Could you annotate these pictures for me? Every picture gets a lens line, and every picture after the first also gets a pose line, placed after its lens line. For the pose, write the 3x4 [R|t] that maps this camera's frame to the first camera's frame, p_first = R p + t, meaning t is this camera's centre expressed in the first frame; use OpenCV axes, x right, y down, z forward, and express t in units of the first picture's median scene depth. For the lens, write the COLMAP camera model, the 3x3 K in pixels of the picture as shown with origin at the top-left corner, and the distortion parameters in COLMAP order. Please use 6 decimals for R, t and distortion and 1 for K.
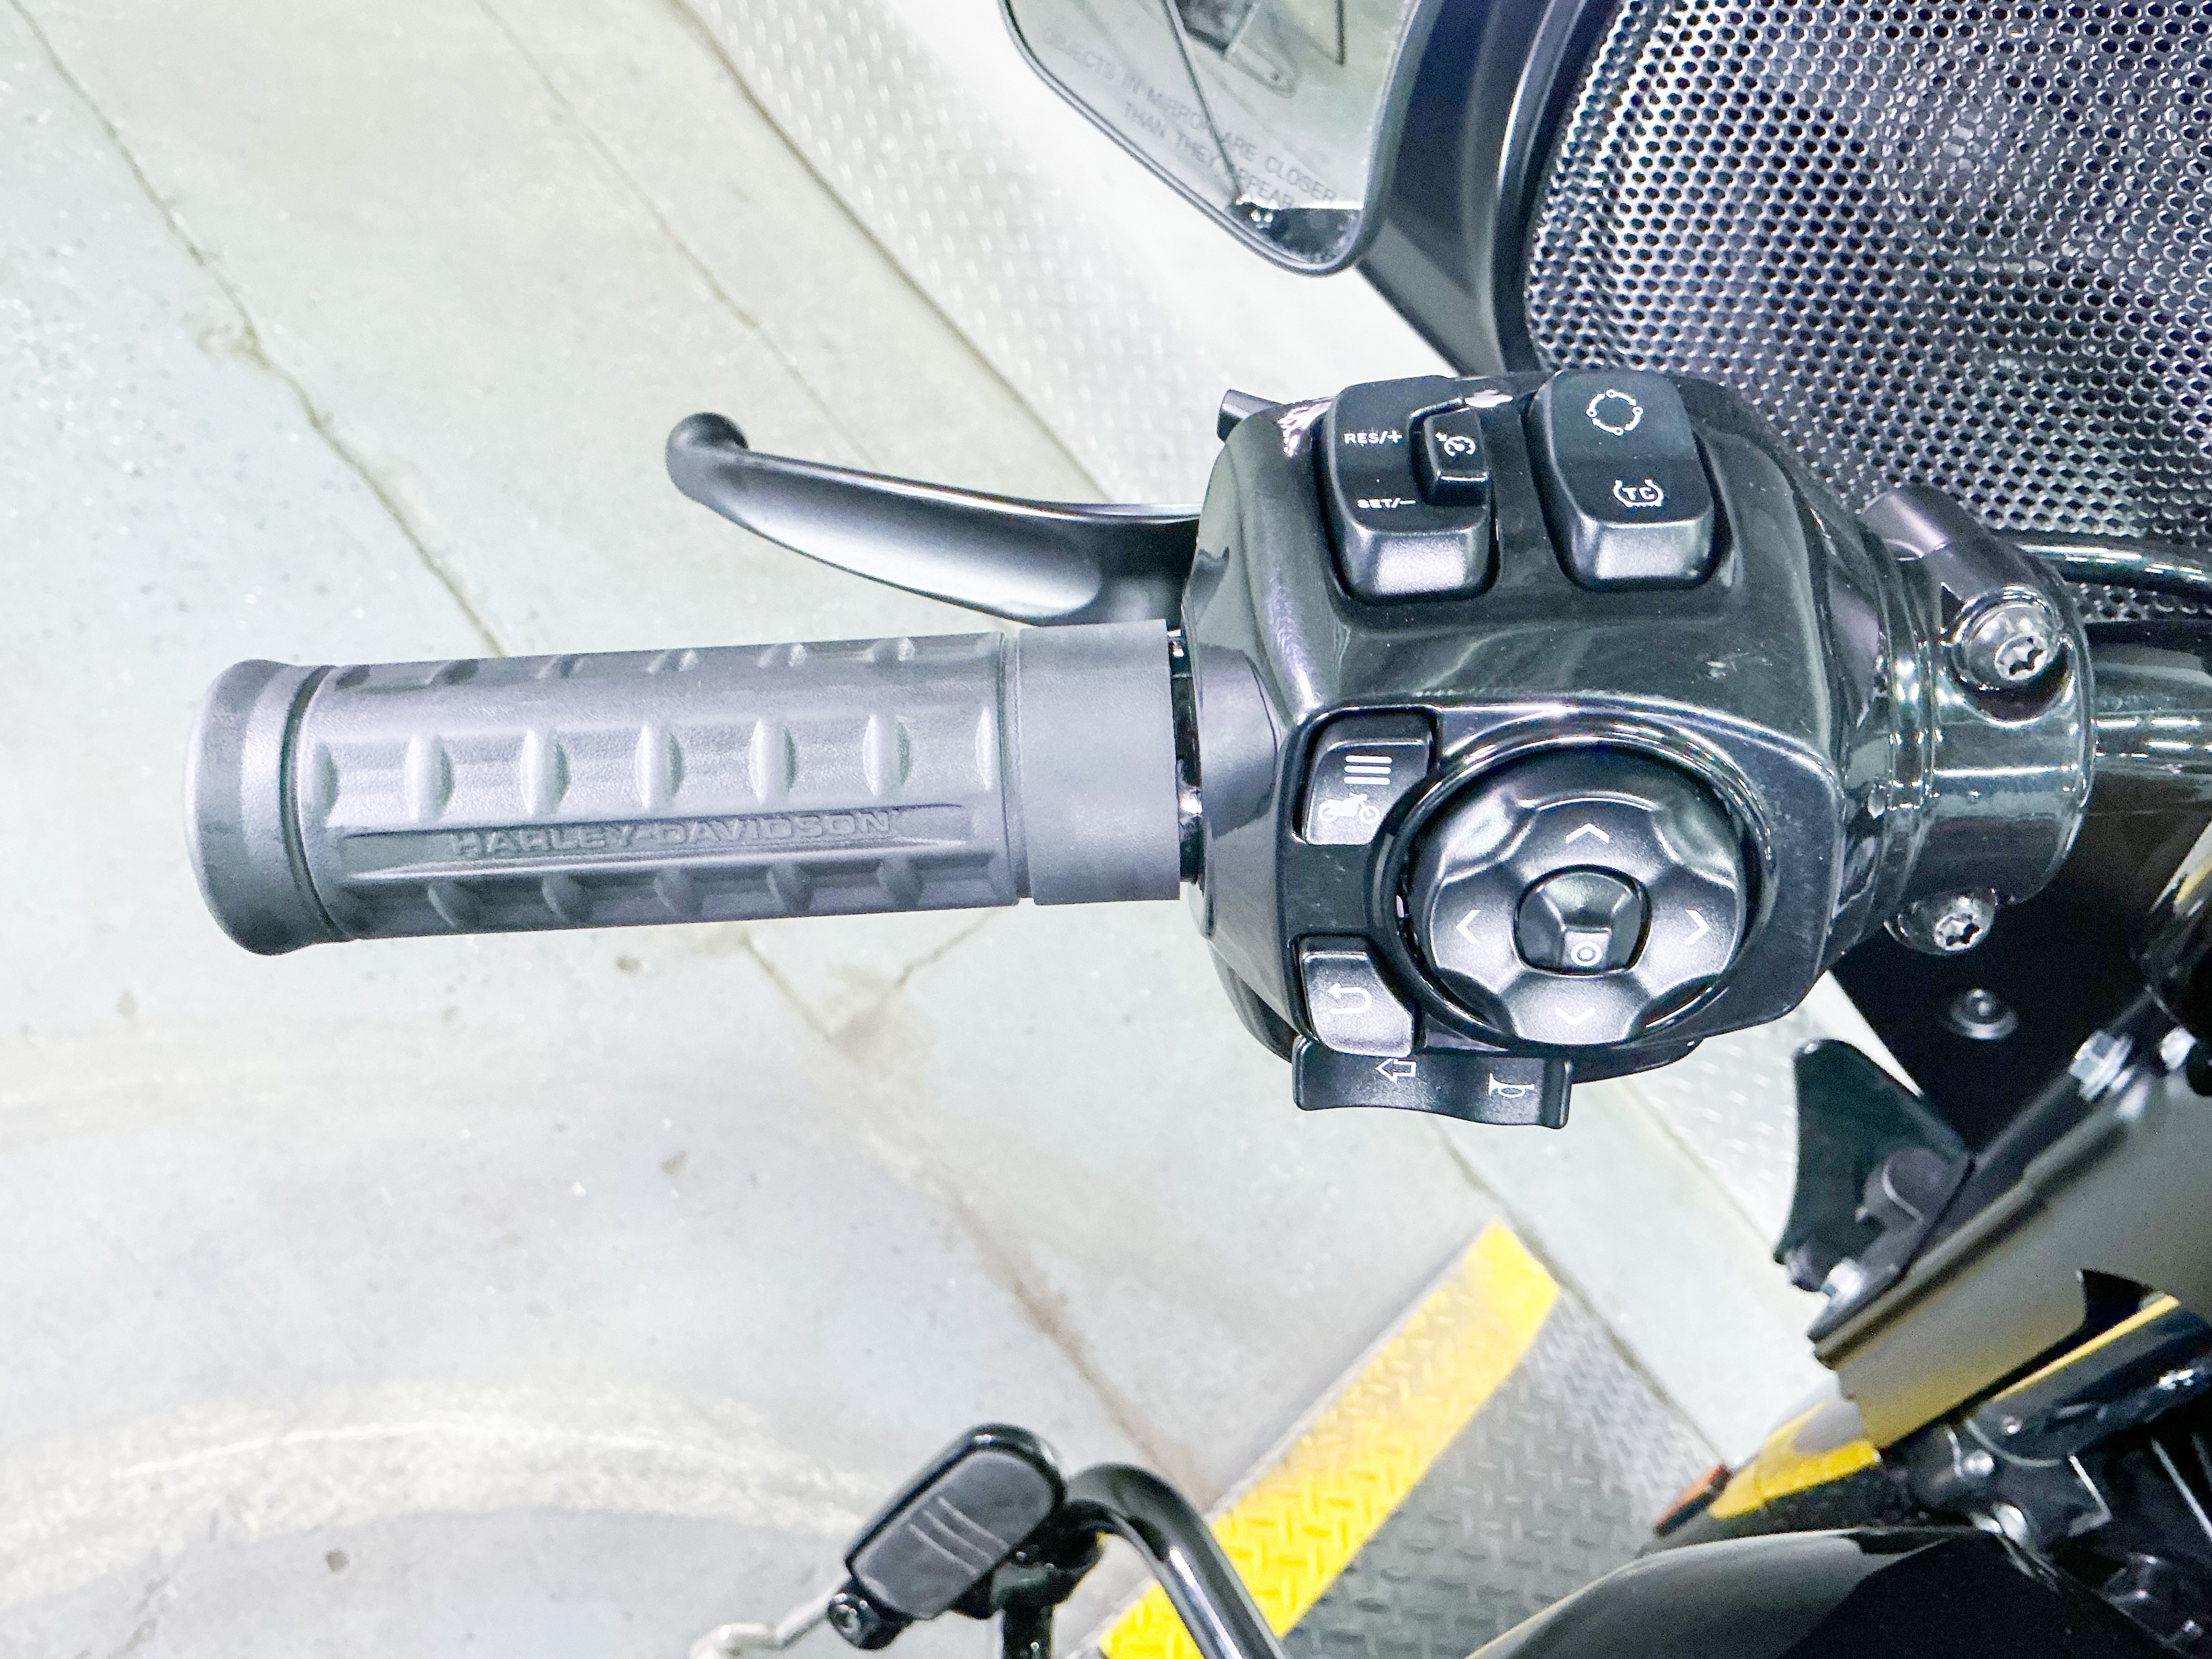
lens RADIAL K [[1761.2, 0, 1106.0], [0, 1761.2, 829.5], [0, 0, 1]] dist [-0.003368, -0.002235]
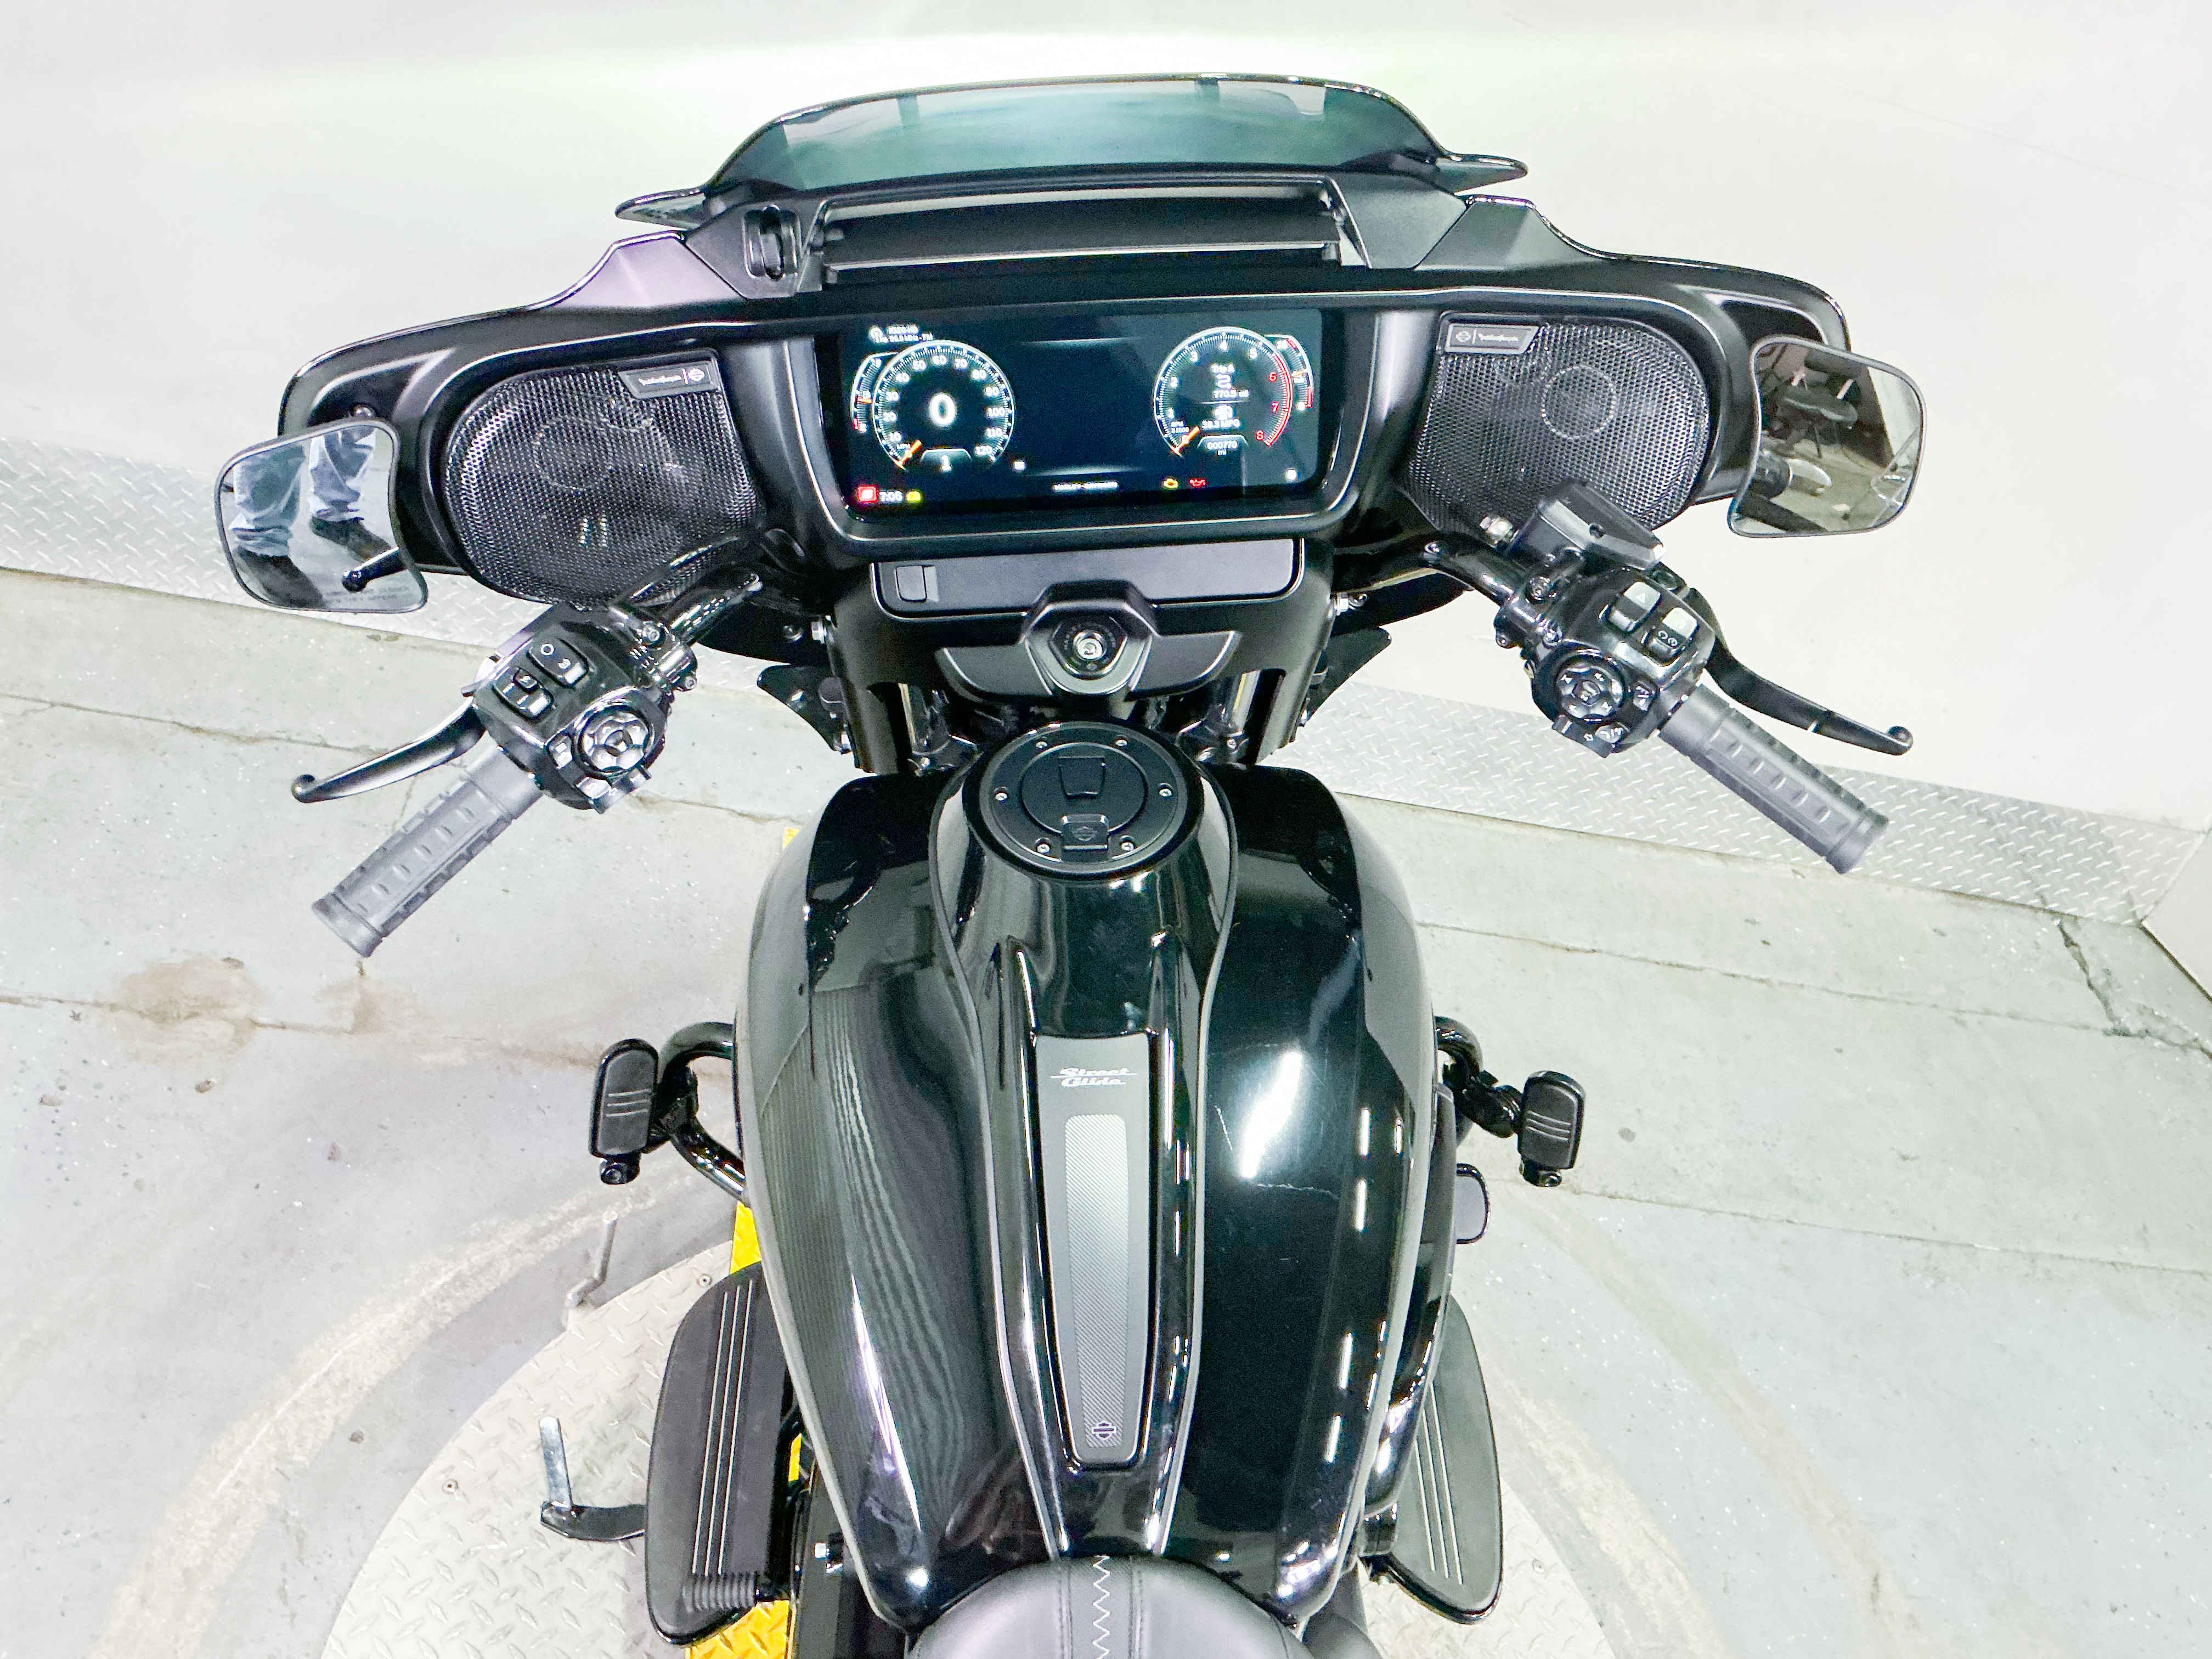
lens RADIAL K [[1761.2, 0, 1106.0], [0, 1761.2, 829.5], [0, 0, 1]] dist [-0.003368, -0.002235]
pose [[0.688324, -0.653853, 0.314144, -0.392389], [0.590193, 0.756575, 0.281542, -0.277408], [-0.421761, -0.008386, 0.906668, -3.236918]]
